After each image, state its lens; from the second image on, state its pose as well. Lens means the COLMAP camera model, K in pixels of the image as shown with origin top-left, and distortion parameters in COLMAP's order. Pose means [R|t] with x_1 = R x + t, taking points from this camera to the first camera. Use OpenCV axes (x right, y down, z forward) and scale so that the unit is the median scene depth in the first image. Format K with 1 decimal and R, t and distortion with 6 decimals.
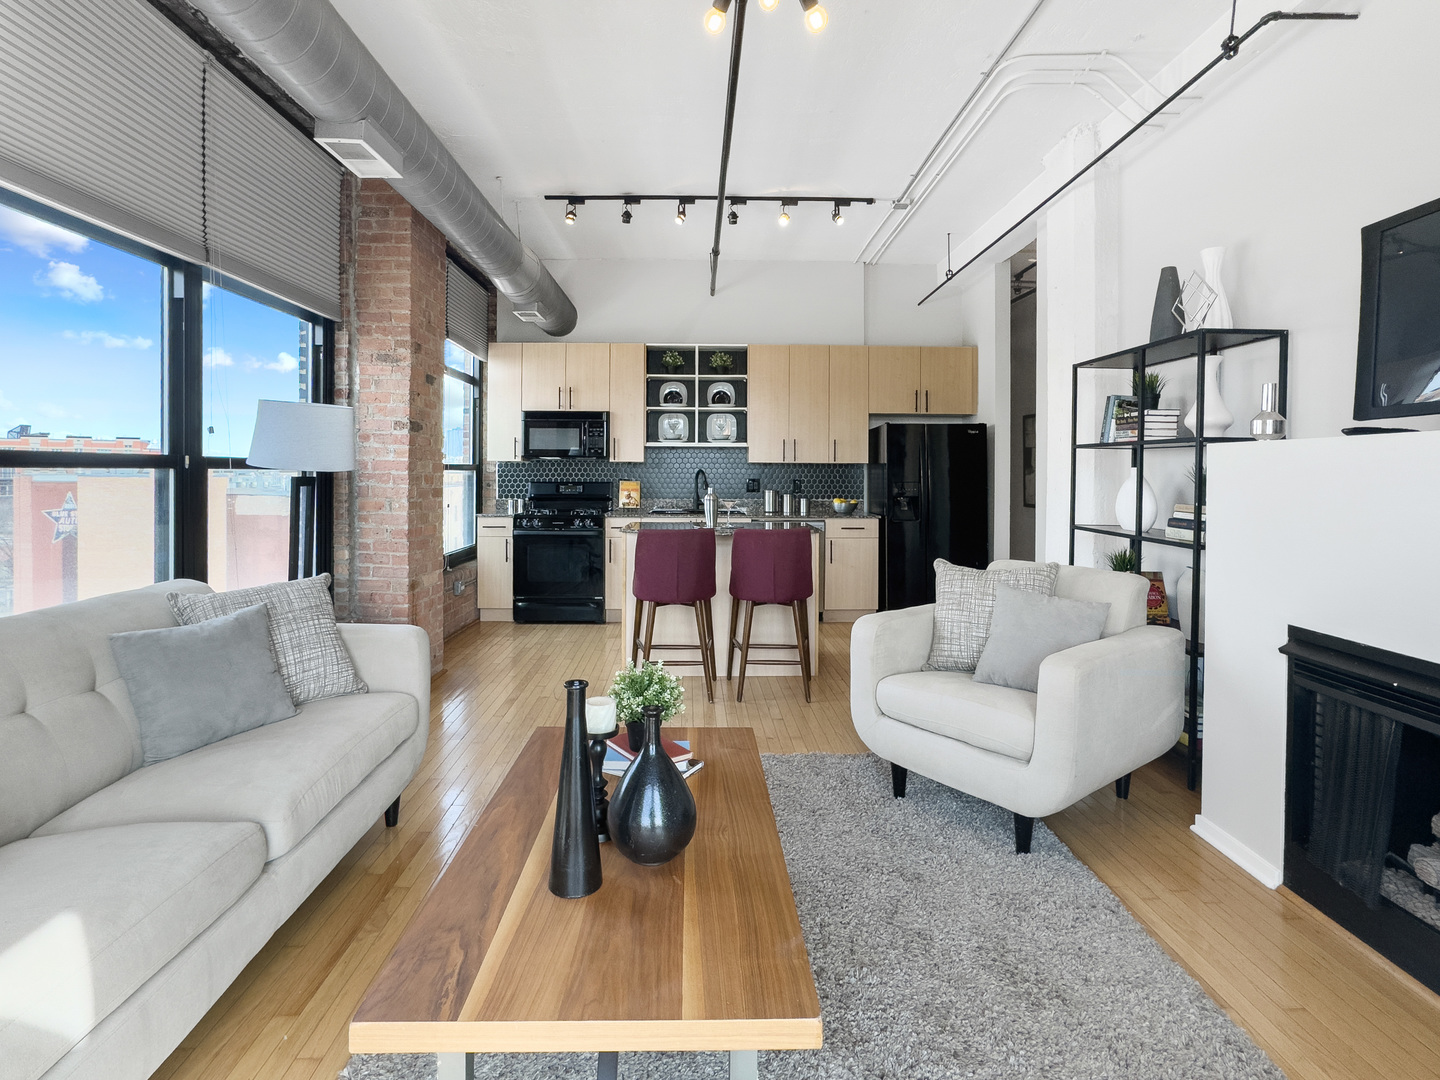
lens RADIAL K [[718.9, 0, 722.3], [0, 718.9, 475.4], [0, 0, 1]] dist [-0.045874, 0.024885]
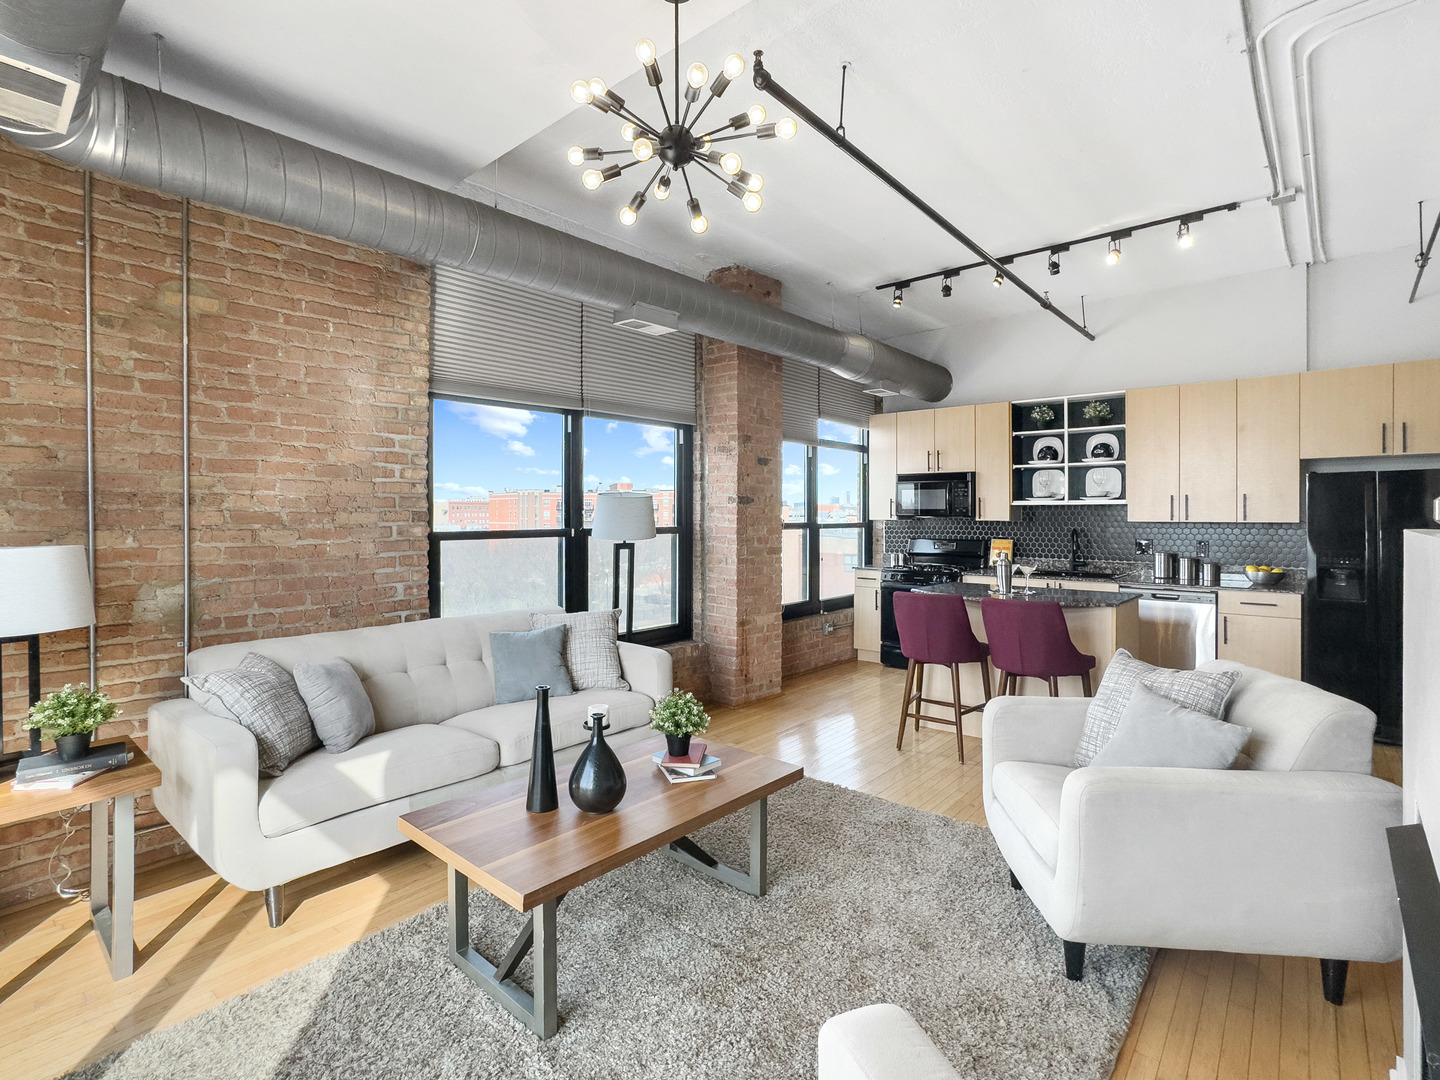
lens RADIAL K [[718.9, 0, 732.1], [0, 718.9, 516.7], [0, 0, 1]] dist [-0.045874, 0.024885]
pose [[0.739958, -0.001351, -0.672651, 0.336230], [-0.000016, 0.999998, -0.002025, -0.027990], [0.672653, 0.001509, 0.739957, 0.015631]]
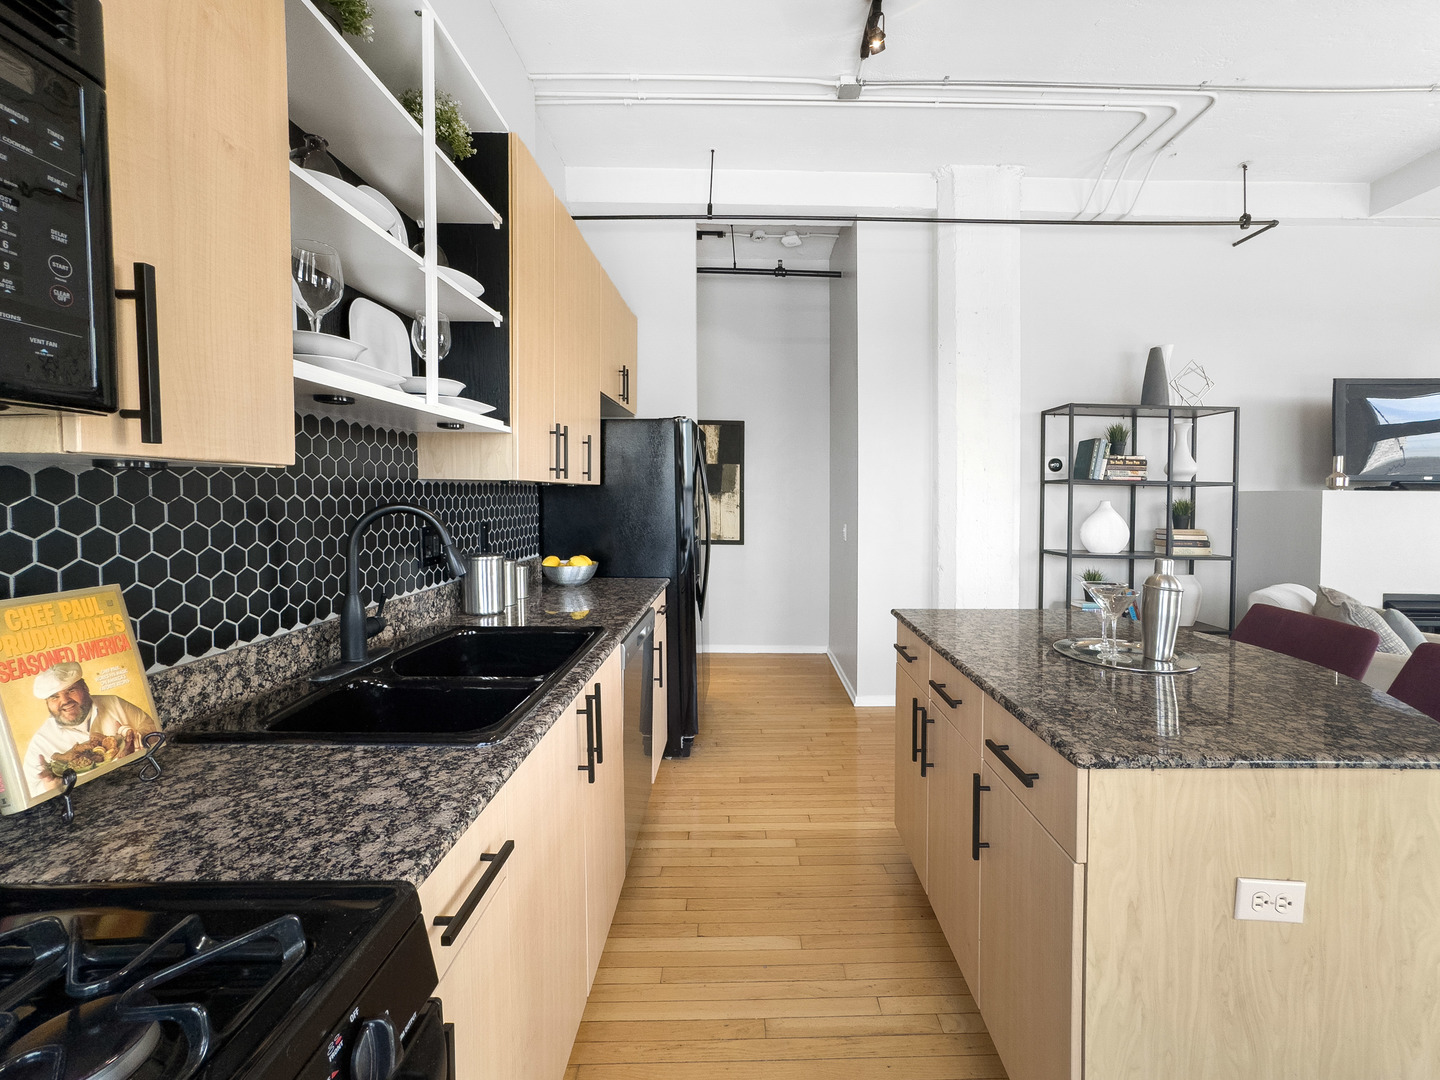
lens RADIAL K [[607.4, 0, 688.5], [0, 607.4, 513.9], [0, 0, 1]] dist [-0.018223, 0.005286]
pose [[0.018262, -0.033924, 0.999258, -0.313745], [-0.004410, 0.999412, 0.034010, -0.015506], [-0.999824, -0.005028, 0.018101, 1.130087]]
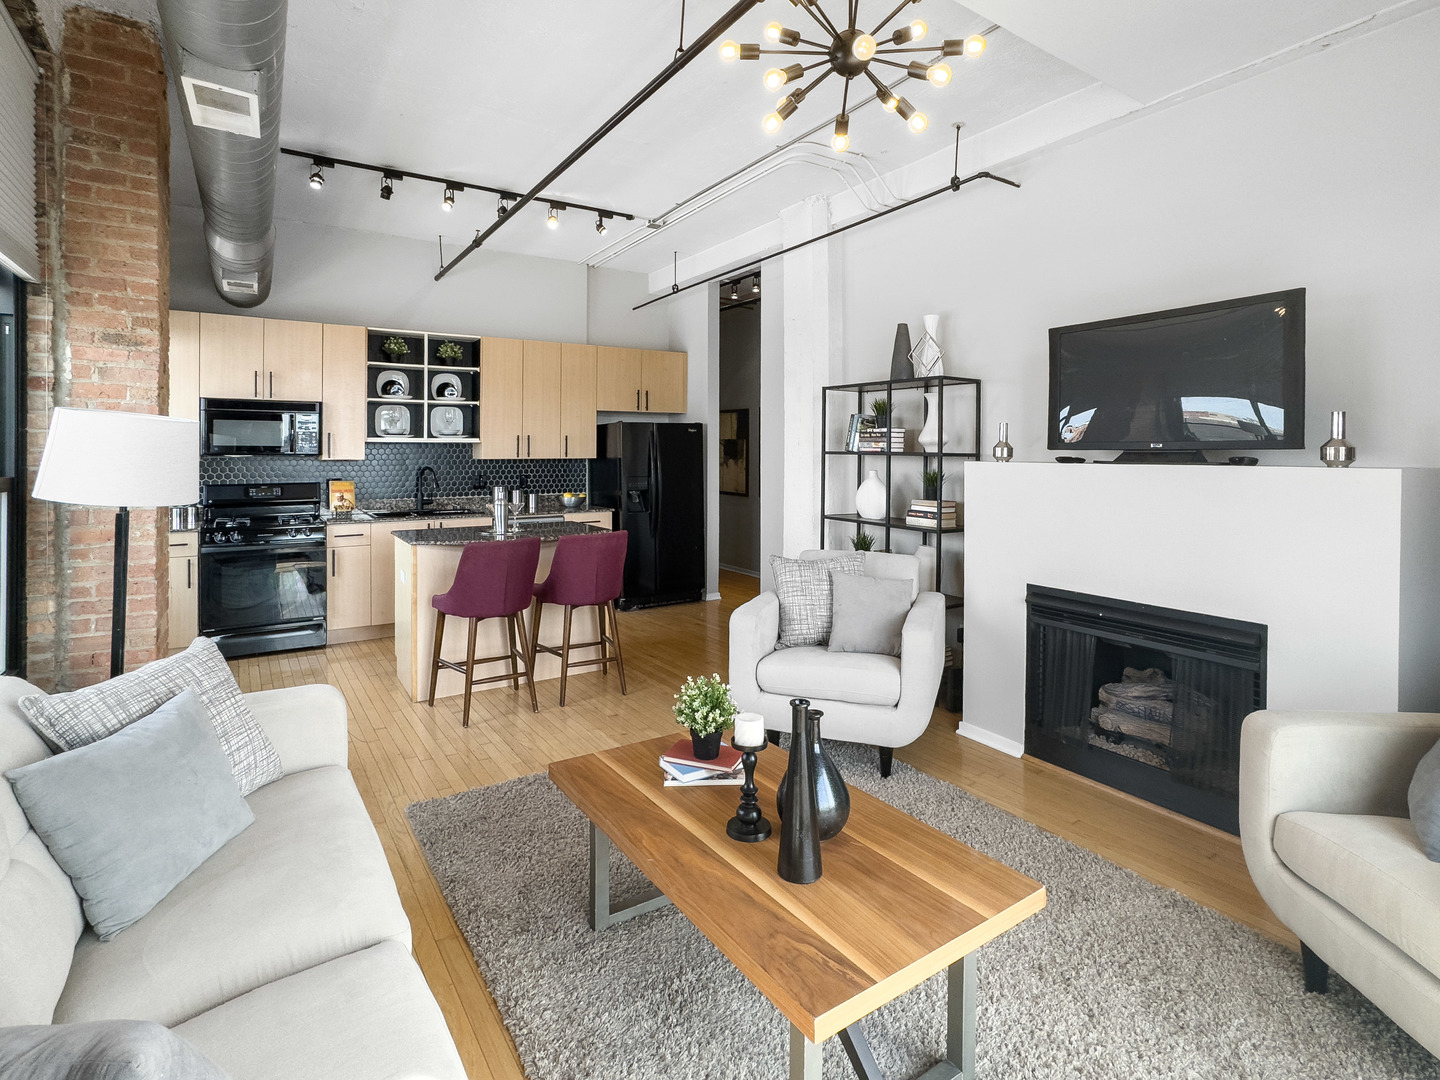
lens RADIAL K [[718.9, 0, 729.6], [0, 718.9, 450.9], [0, 0, 1]] dist [-0.045874, 0.024885]
pose [[0.844458, -0.002047, 0.535617, -0.247782], [0.003721, 0.999991, -0.002044, -0.032257], [-0.535608, 0.003720, 0.844458, 0.016661]]
